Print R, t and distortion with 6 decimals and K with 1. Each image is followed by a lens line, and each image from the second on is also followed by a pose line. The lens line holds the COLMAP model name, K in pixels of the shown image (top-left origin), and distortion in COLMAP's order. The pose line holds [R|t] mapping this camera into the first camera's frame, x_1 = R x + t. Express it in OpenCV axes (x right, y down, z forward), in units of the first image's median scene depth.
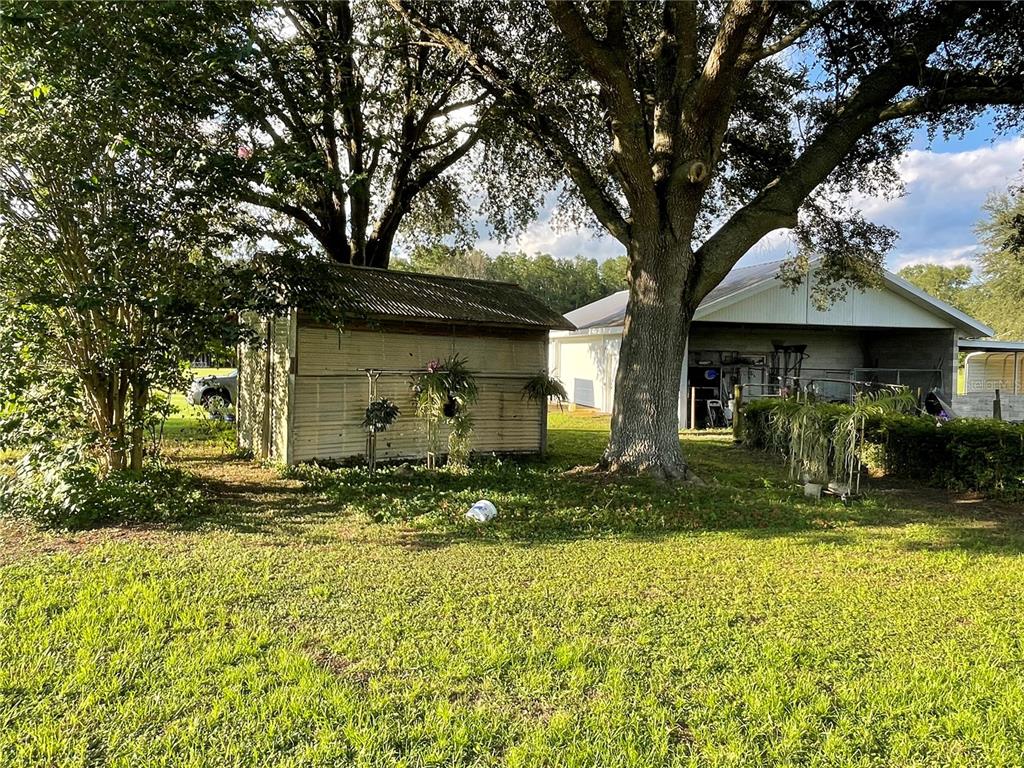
lens RADIAL K [[686.1, 0, 512.6], [0, 686.1, 380.8], [0, 0, 1]] dist [-0.004865, -0.001114]
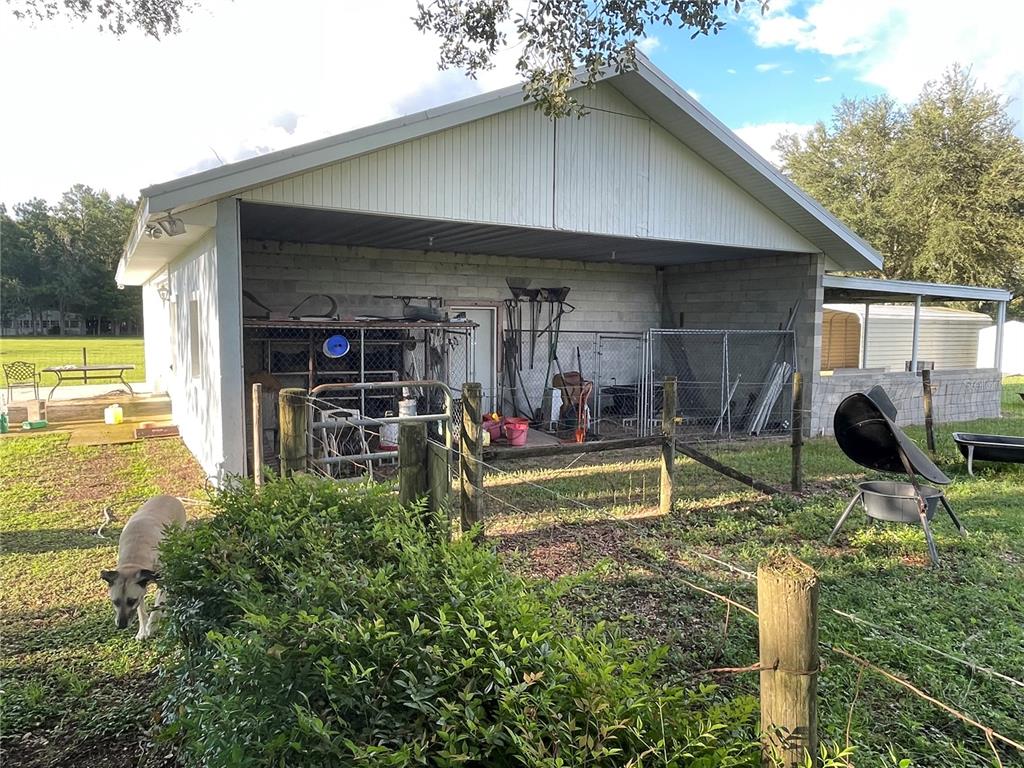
lens RADIAL K [[686.1, 0, 511.4], [0, 686.1, 384.8], [0, 0, 1]] dist [-0.004865, -0.001114]
pose [[0.961190, -0.028981, 0.274360, 0.232408], [0.013132, 0.998146, 0.059427, -0.007626], [-0.275574, -0.053518, 0.959789, 0.481270]]
